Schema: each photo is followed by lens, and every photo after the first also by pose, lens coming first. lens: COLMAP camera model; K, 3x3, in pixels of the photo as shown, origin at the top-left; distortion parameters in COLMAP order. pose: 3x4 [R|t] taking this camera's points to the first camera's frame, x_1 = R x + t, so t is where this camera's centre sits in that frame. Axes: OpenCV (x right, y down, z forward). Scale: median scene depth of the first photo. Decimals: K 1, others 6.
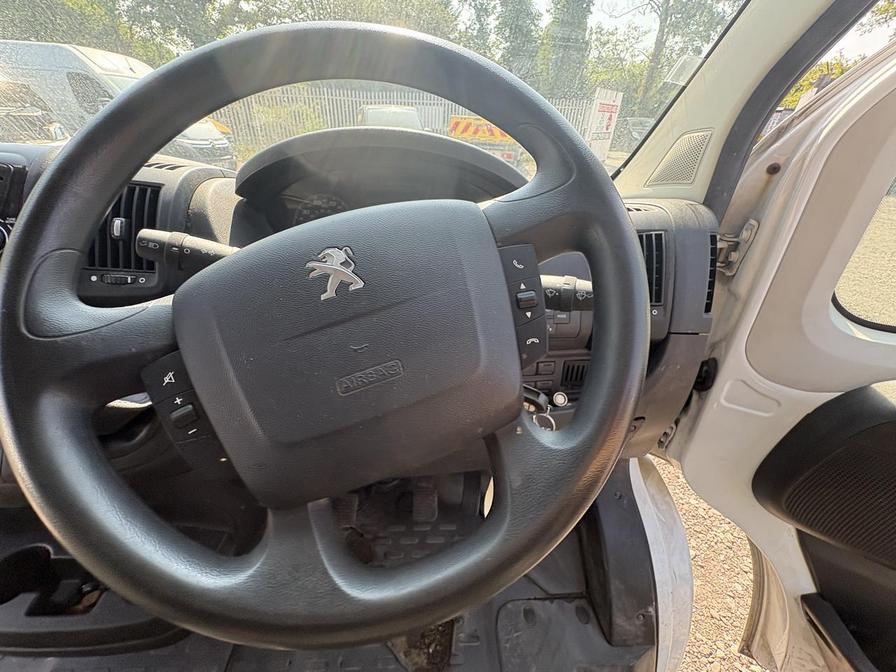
lens RADIAL K [[360.4, 0, 449.4], [0, 360.4, 334.0], [0, 0, 1]] dist [-0.000721, 0.000996]
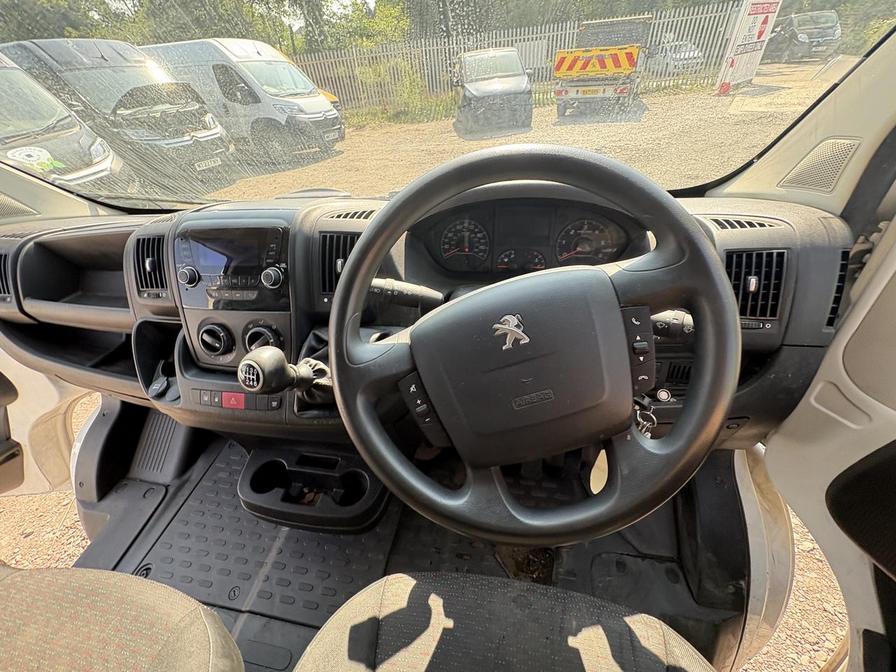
lens RADIAL K [[360.4, 0, 449.4], [0, 360.4, 334.0], [0, 0, 1]] dist [-0.000721, 0.000996]
pose [[0.967985, 0.036257, -0.248377, -0.079357], [-0.006936, 0.992999, 0.117923, -0.150184], [0.250914, -0.112425, 0.961459, -0.263953]]
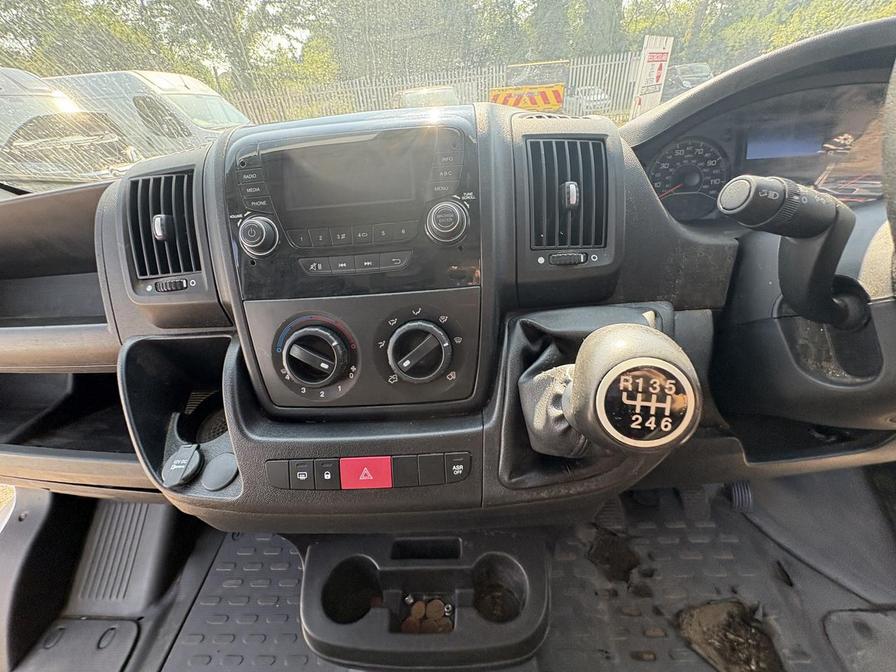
lens RADIAL K [[358.7, 0, 449.1], [0, 358.7, 333.0], [0, 0, 1]] dist [0.001087, 0.000325]
pose [[0.991742, -0.067616, -0.108981, -0.862349], [0.072186, 0.996646, 0.038544, -0.027206], [0.106009, -0.046092, 0.993296, 0.122874]]
